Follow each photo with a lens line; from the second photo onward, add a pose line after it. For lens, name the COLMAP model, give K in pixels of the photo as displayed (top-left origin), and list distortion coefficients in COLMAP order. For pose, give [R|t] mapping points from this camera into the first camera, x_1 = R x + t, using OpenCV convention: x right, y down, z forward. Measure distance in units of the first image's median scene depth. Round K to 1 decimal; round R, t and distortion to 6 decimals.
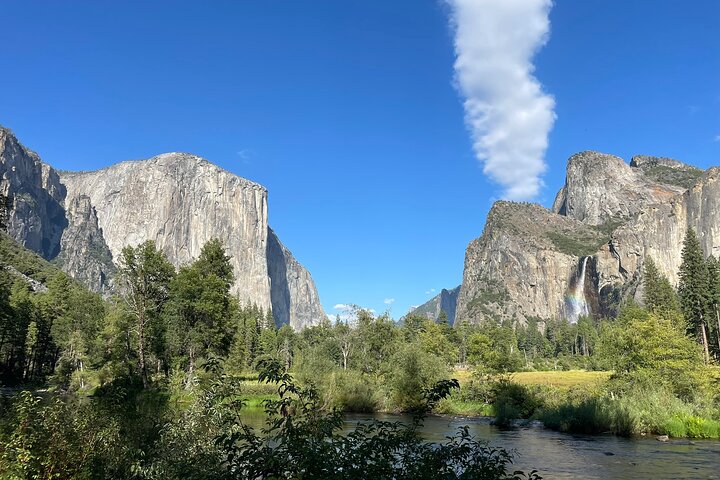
lens RADIAL K [[544.3, 0, 363.0], [0, 544.3, 240.9], [0, 0, 1]] dist [0.039682, -0.014595]
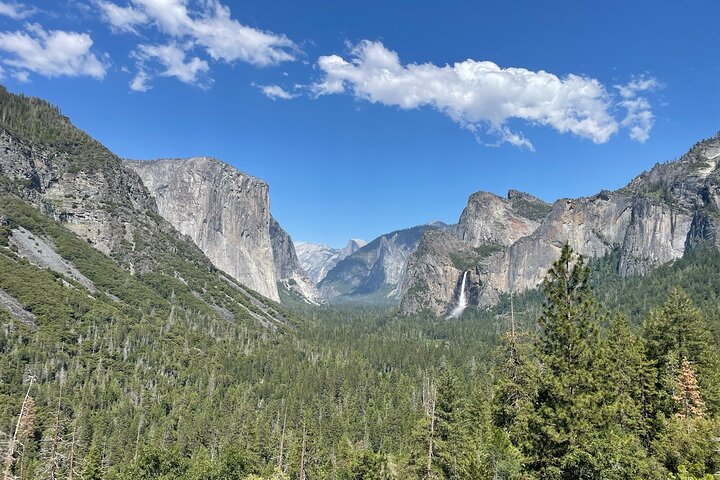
lens RADIAL K [[544.3, 0, 357.6], [0, 544.3, 246.8], [0, 0, 1]] dist [0.039682, -0.014595]
pose [[0.992916, 0.024309, 0.116304, -0.118437], [-0.042306, 0.987028, 0.154875, -0.179848], [-0.111030, -0.158699, 0.981064, -0.473323]]
